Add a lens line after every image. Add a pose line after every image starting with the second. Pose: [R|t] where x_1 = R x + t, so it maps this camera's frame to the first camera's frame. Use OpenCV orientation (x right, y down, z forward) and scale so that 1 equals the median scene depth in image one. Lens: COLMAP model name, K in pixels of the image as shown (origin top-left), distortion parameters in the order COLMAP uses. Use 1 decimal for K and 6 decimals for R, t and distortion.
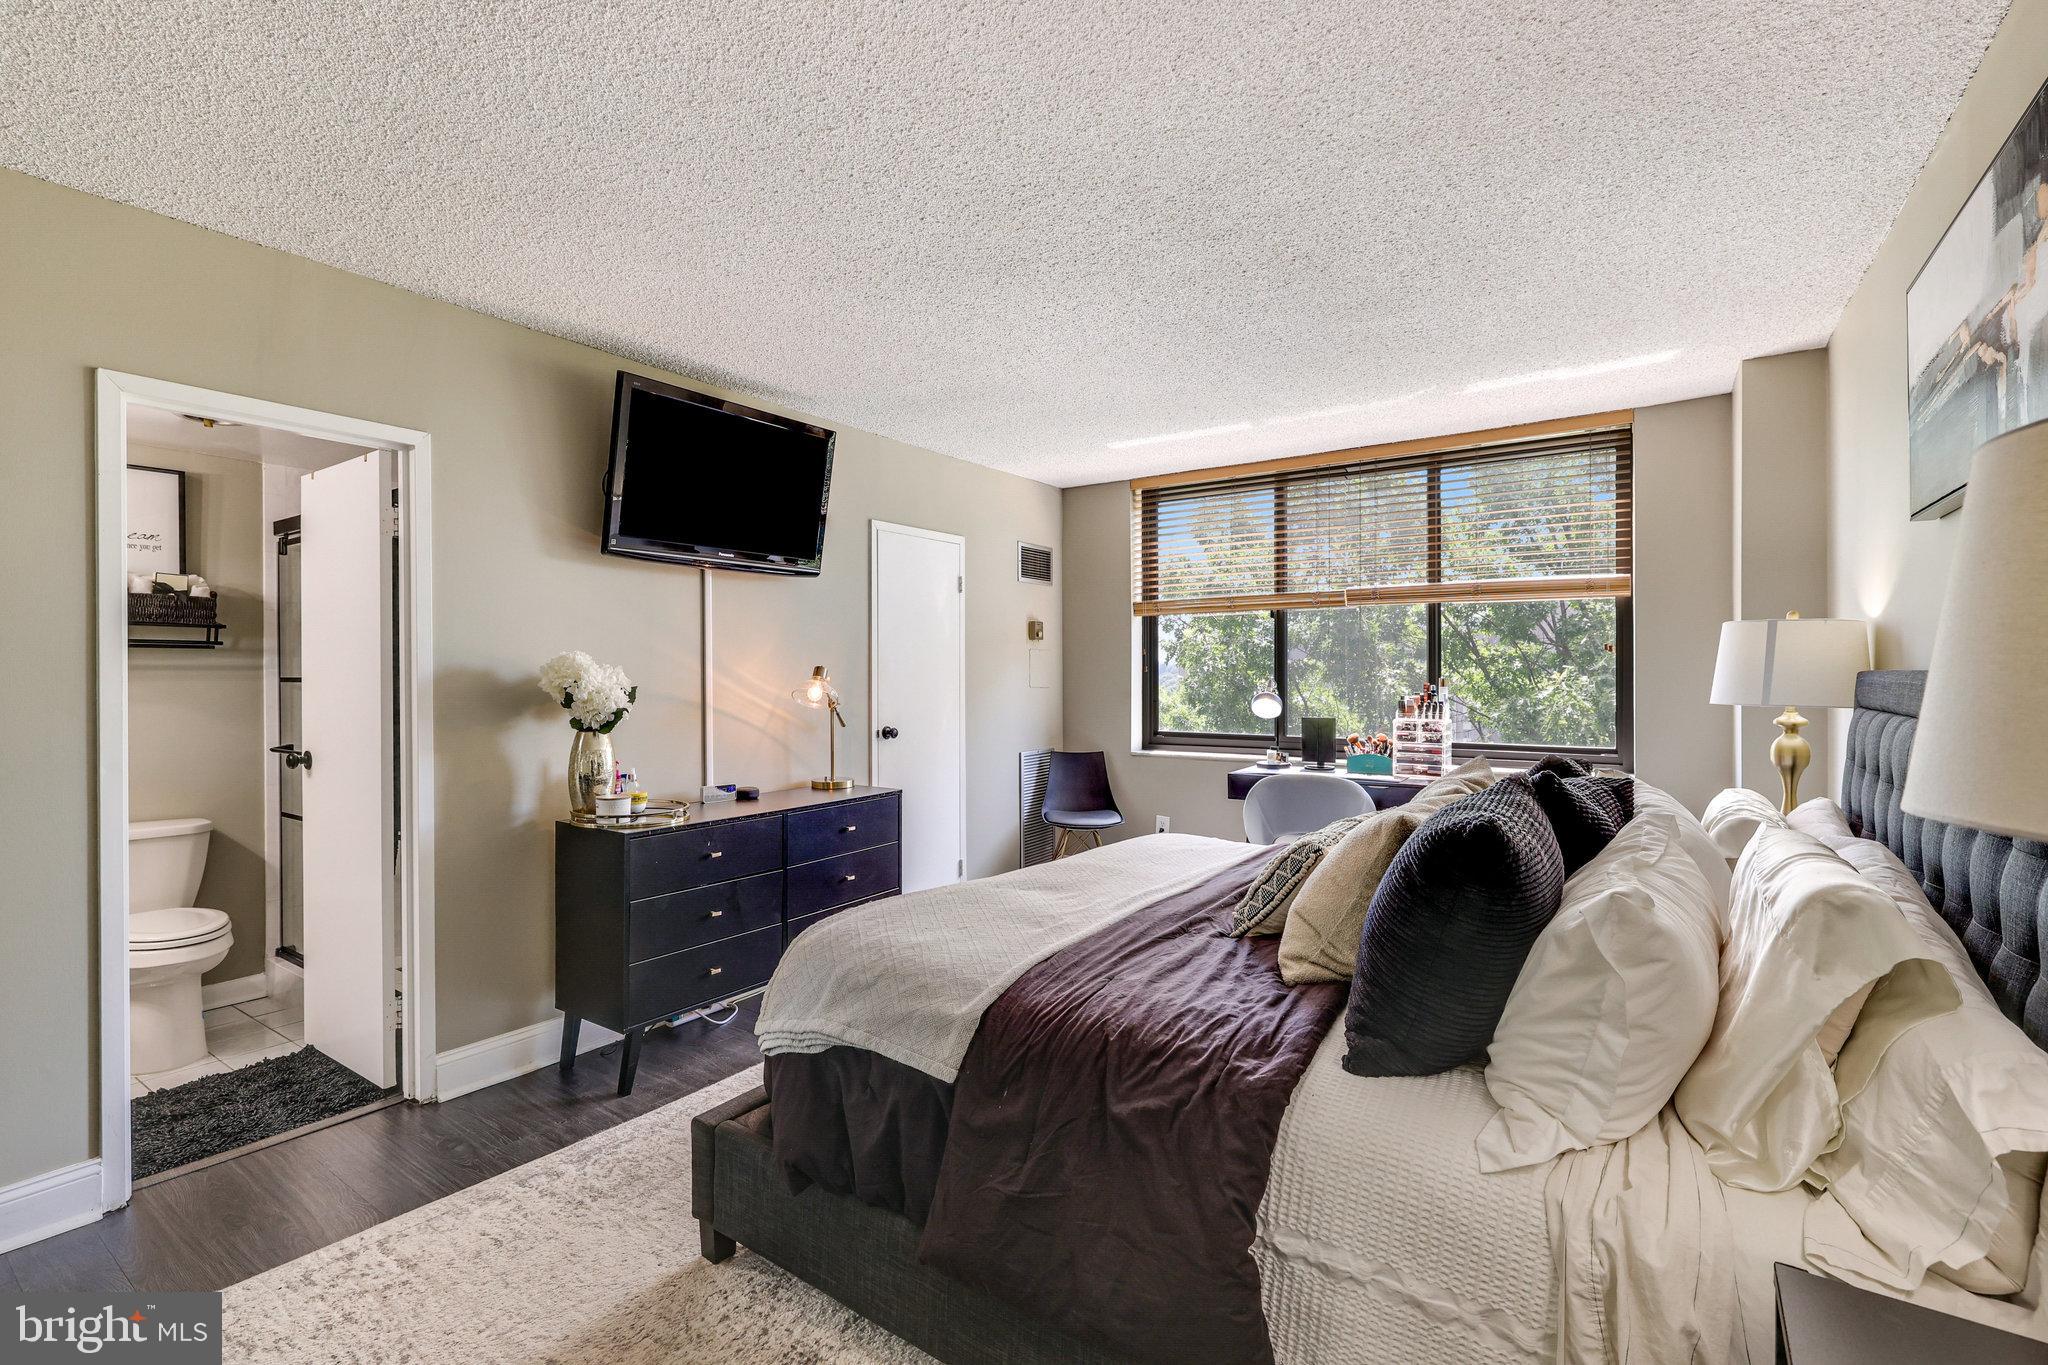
lens RADIAL K [[923.0, 0, 1014.6], [0, 923.0, 671.5], [0, 0, 1]] dist [-0.003490, 0.000169]
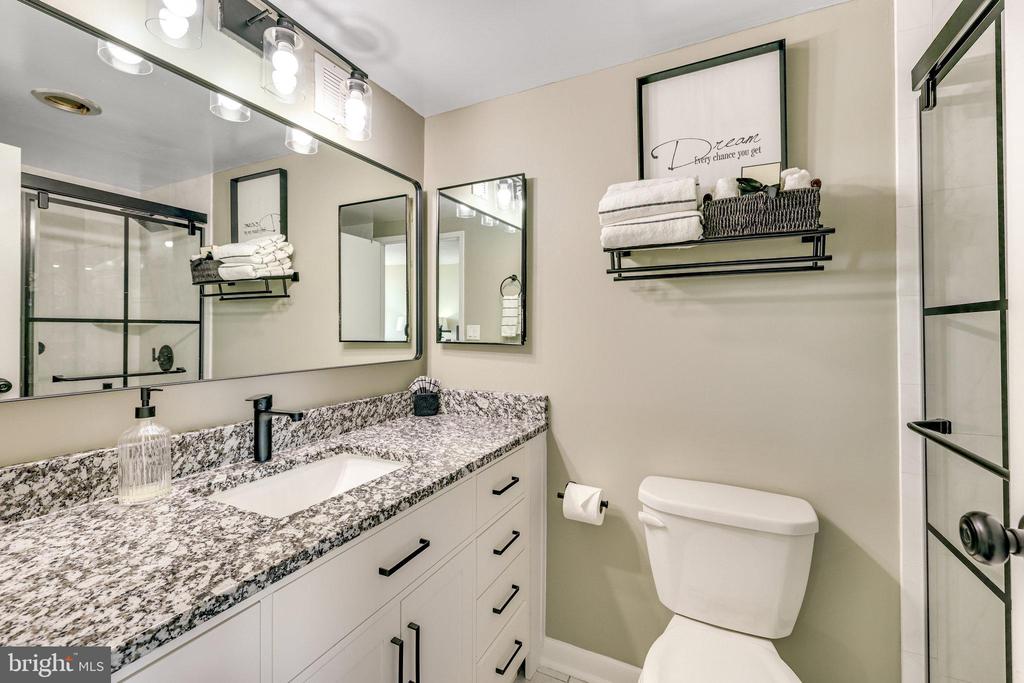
lens RADIAL K [[431.7, 0, 506.9], [0, 431.7, 333.3], [0, 0, 1]] dist [0.002269, -0.001023]
pose [[0.138025, -0.004878, -0.990417, -0.569266], [0.001990, 0.999987, -0.004648, 0.026250], [0.990427, -0.001329, 0.138033, 0.708208]]
